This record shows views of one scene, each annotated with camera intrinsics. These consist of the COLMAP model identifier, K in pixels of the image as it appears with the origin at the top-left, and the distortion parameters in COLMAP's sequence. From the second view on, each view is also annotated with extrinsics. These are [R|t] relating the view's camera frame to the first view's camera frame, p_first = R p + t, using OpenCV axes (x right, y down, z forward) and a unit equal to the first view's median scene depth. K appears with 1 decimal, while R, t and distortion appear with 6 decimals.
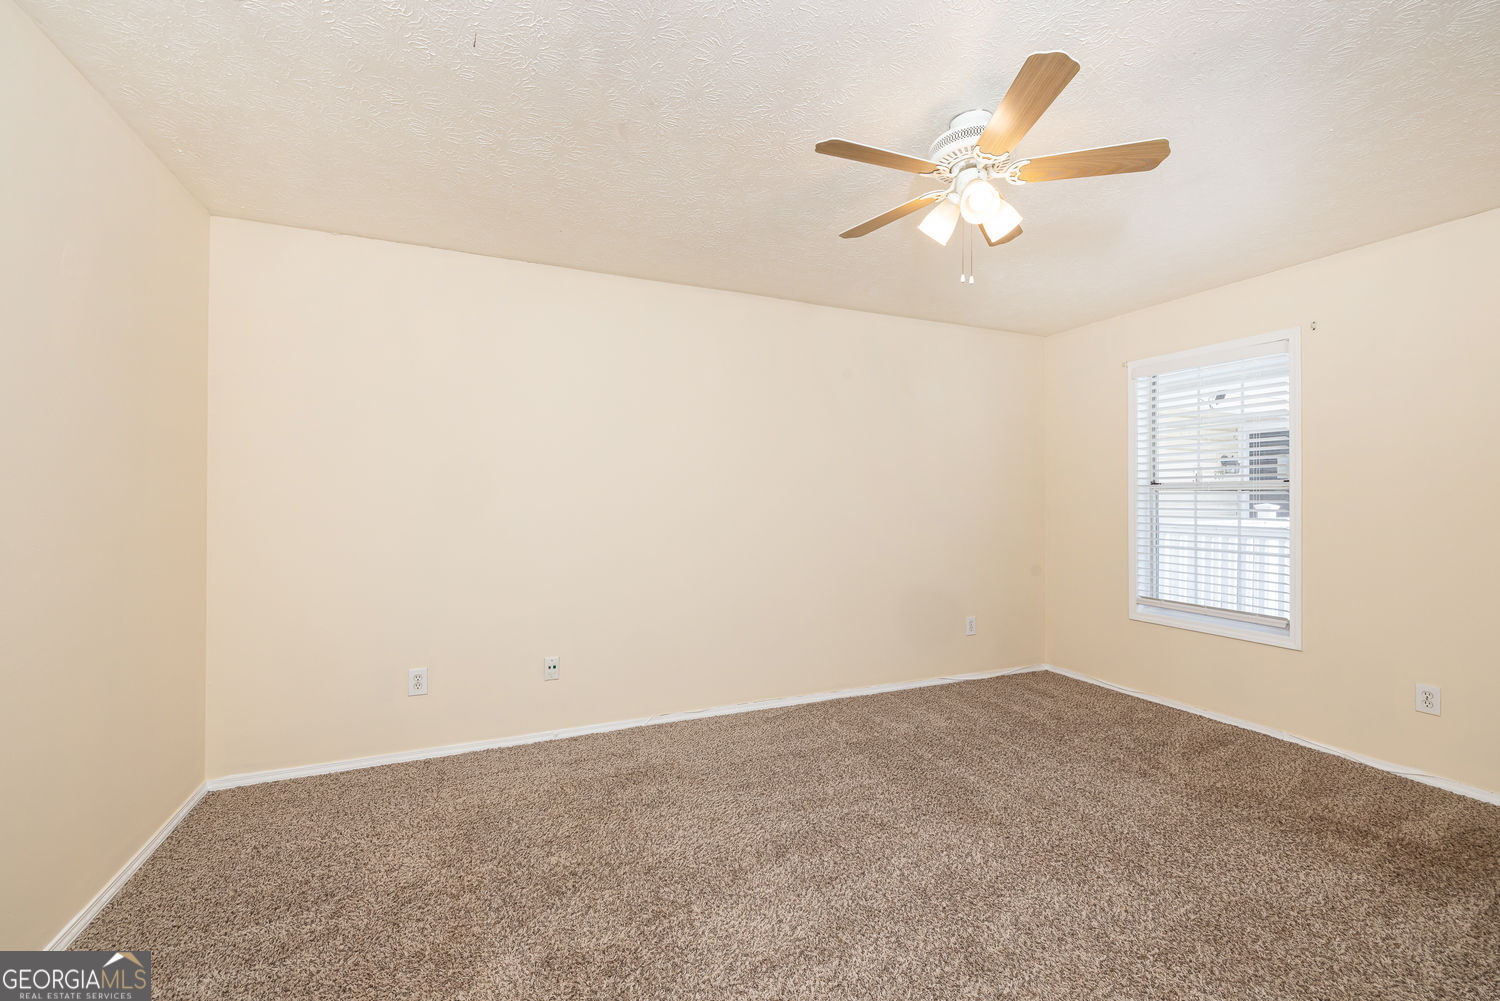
lens RADIAL K [[634.4, 0, 747.1], [0, 634.4, 499.6], [0, 0, 1]] dist [0.001078, 0.000365]
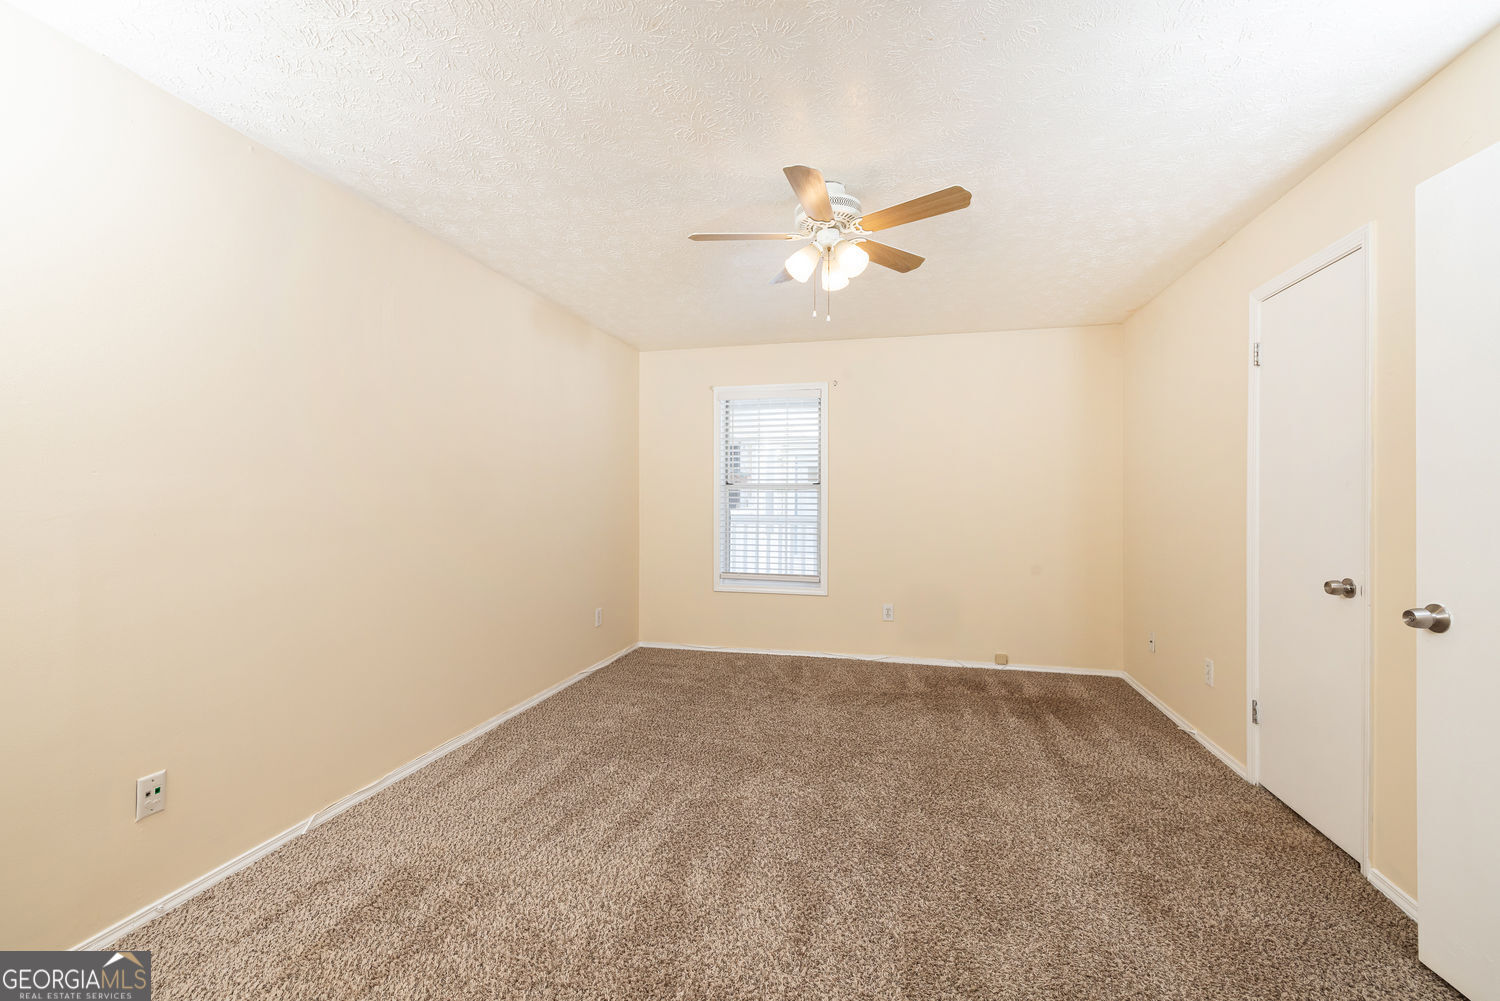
lens RADIAL K [[634.4, 0, 748.1], [0, 634.4, 501.4], [0, 0, 1]] dist [0.001078, 0.000365]
pose [[0.600006, -0.006988, 0.799965, -0.440868], [0.000856, 0.999967, 0.008094, -0.000239], [-0.799995, -0.004172, 0.599992, 0.233348]]
